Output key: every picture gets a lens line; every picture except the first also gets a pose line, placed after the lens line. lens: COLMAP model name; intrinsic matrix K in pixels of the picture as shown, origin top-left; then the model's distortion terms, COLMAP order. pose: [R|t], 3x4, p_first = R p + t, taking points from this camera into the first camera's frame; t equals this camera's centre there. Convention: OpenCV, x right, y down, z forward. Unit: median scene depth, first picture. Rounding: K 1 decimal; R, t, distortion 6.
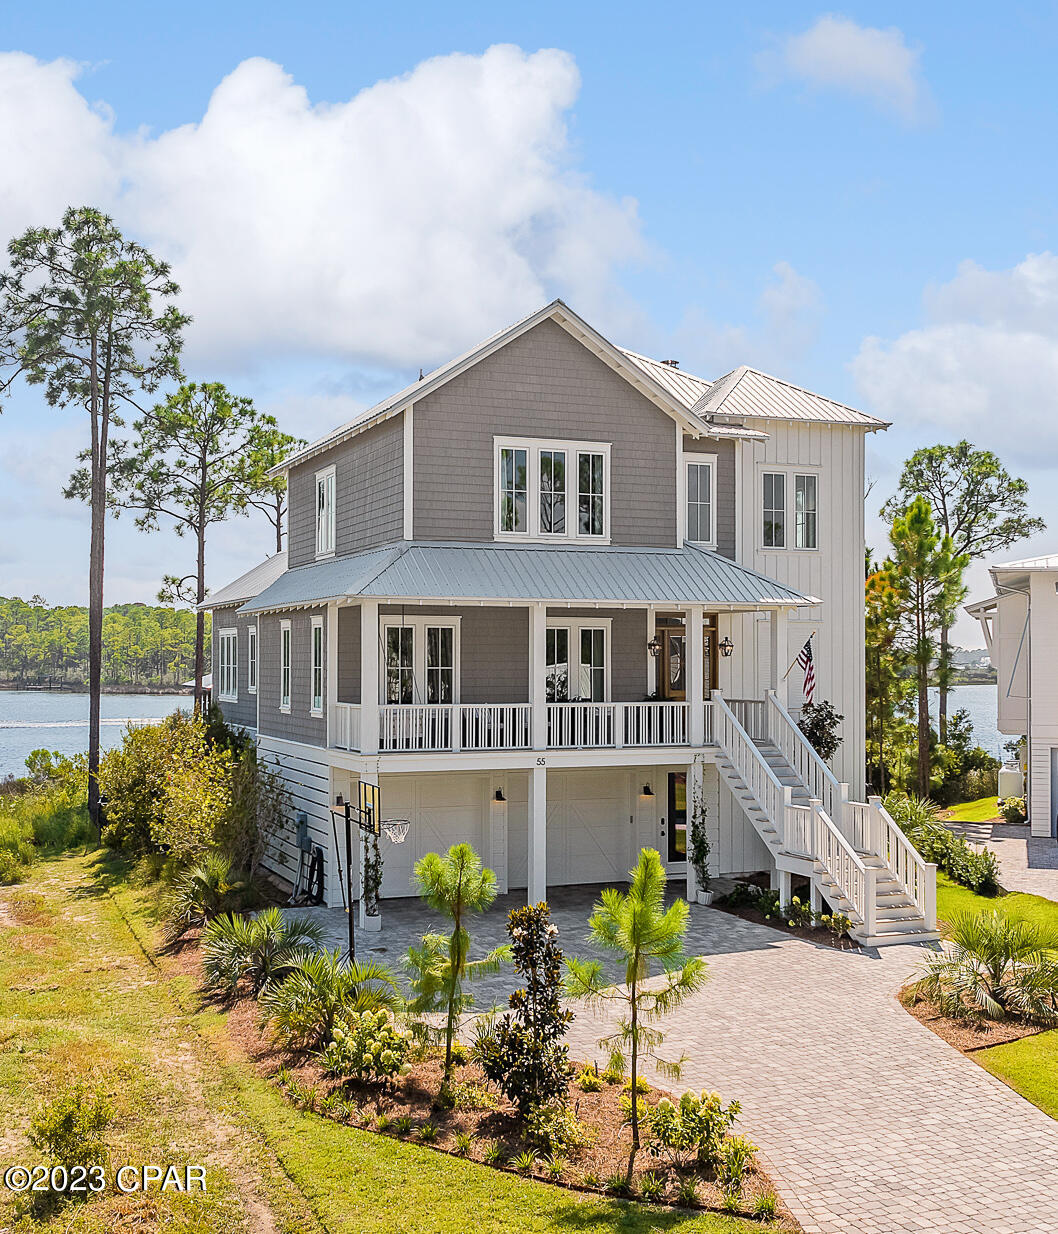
lens RADIAL K [[1558.0, 0, 528.6], [0, 1558.0, 656.1], [0, 0, 1]] dist [0.026486, 0.015833]
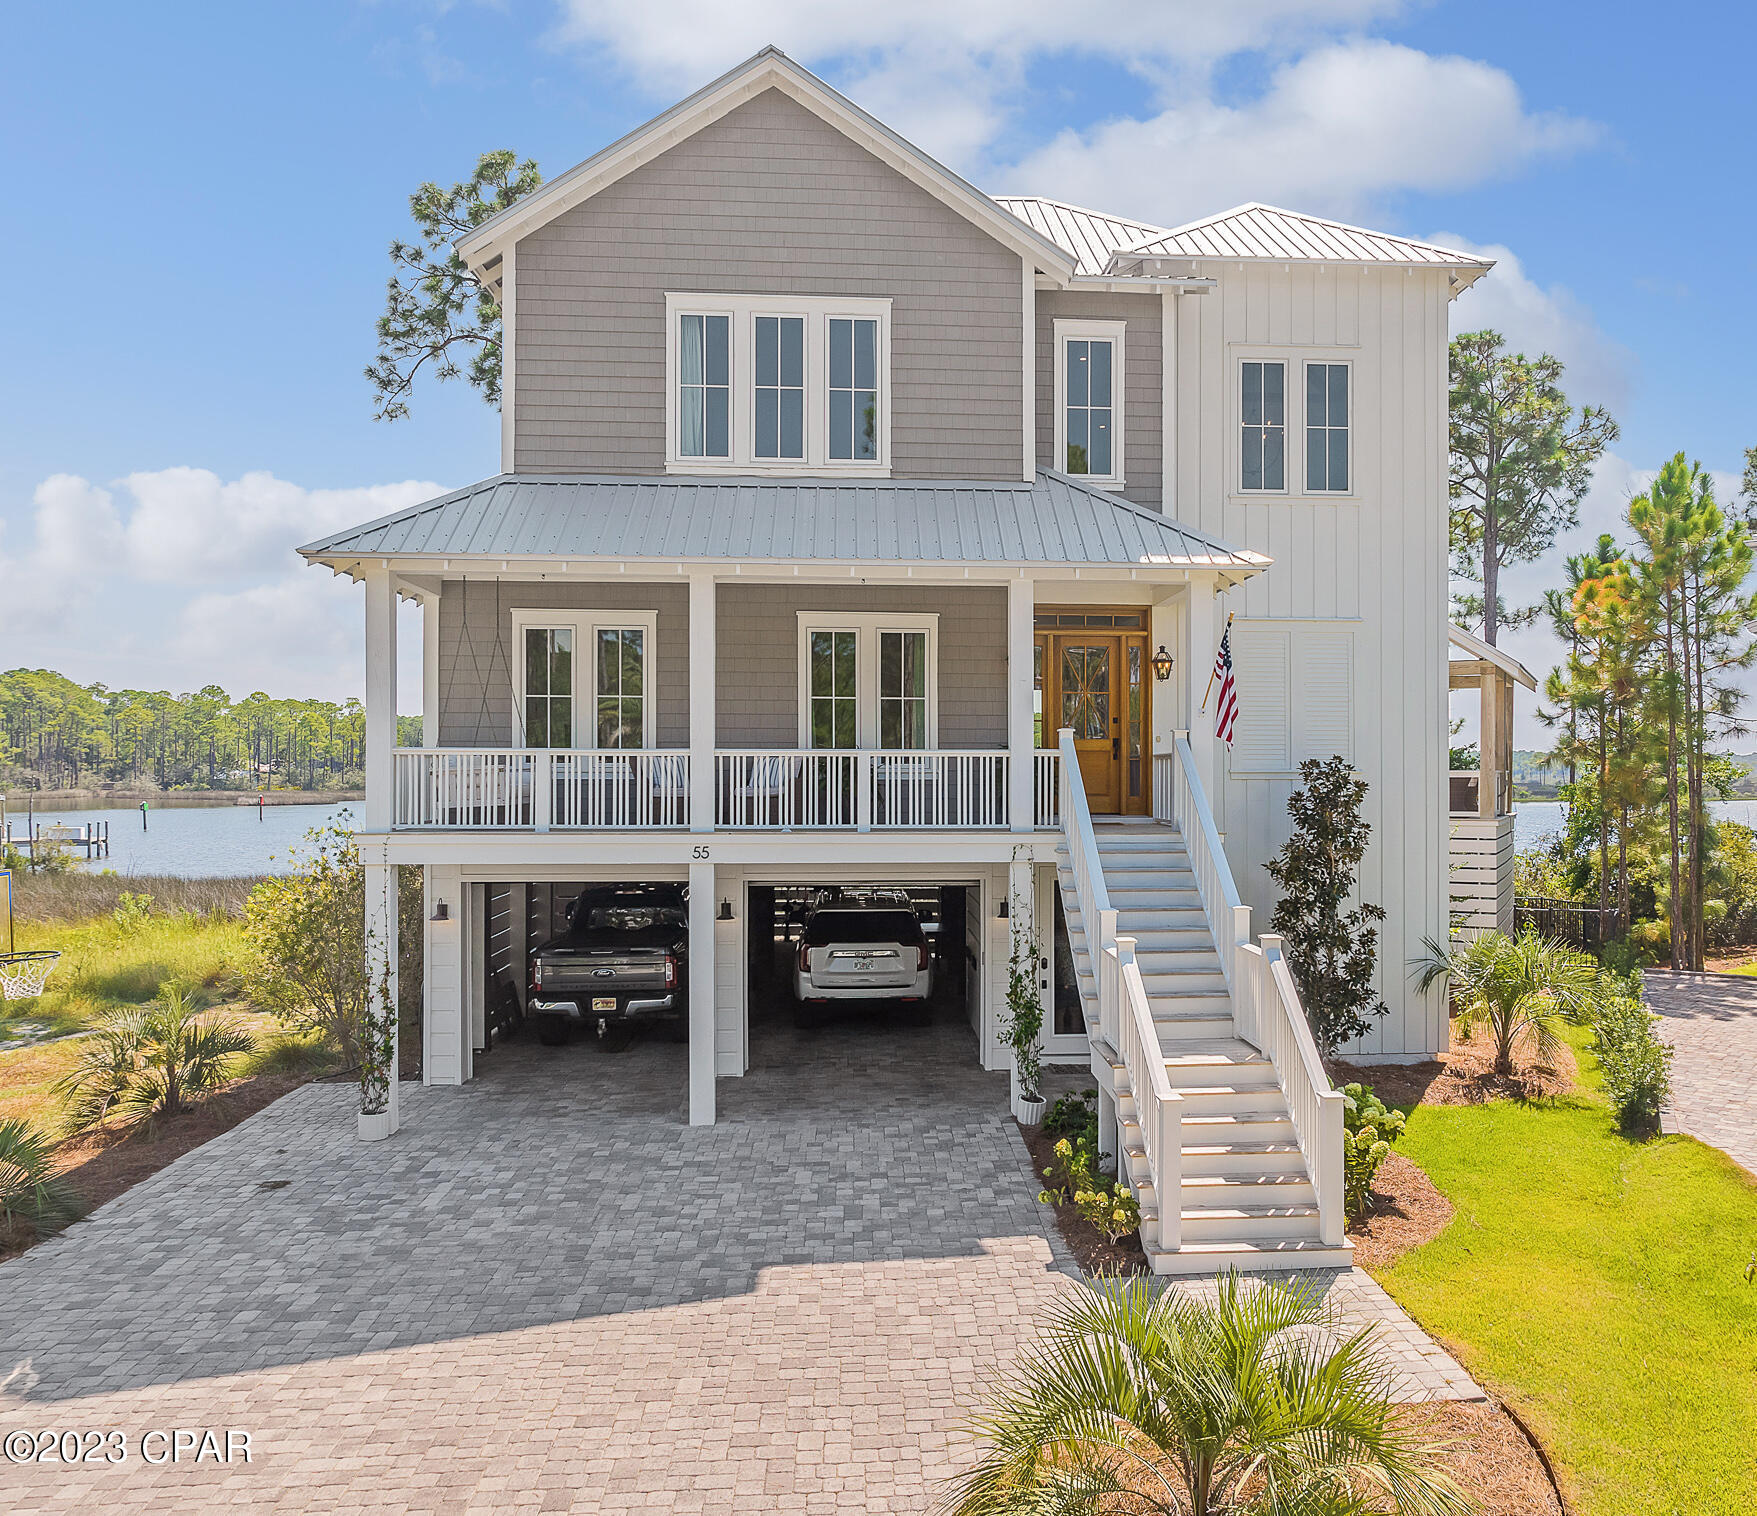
lens RADIAL K [[1596.4, 0, 878.5], [0, 1596.4, 758.0], [0, 0, 1]] dist [-0.017159, -0.016607]
pose [[0.945034, -0.000463, -0.326973, 0.240453], [0.000028, 0.999999, -0.001333, 0.032540], [0.326973, 0.001251, 0.945033, 0.449669]]
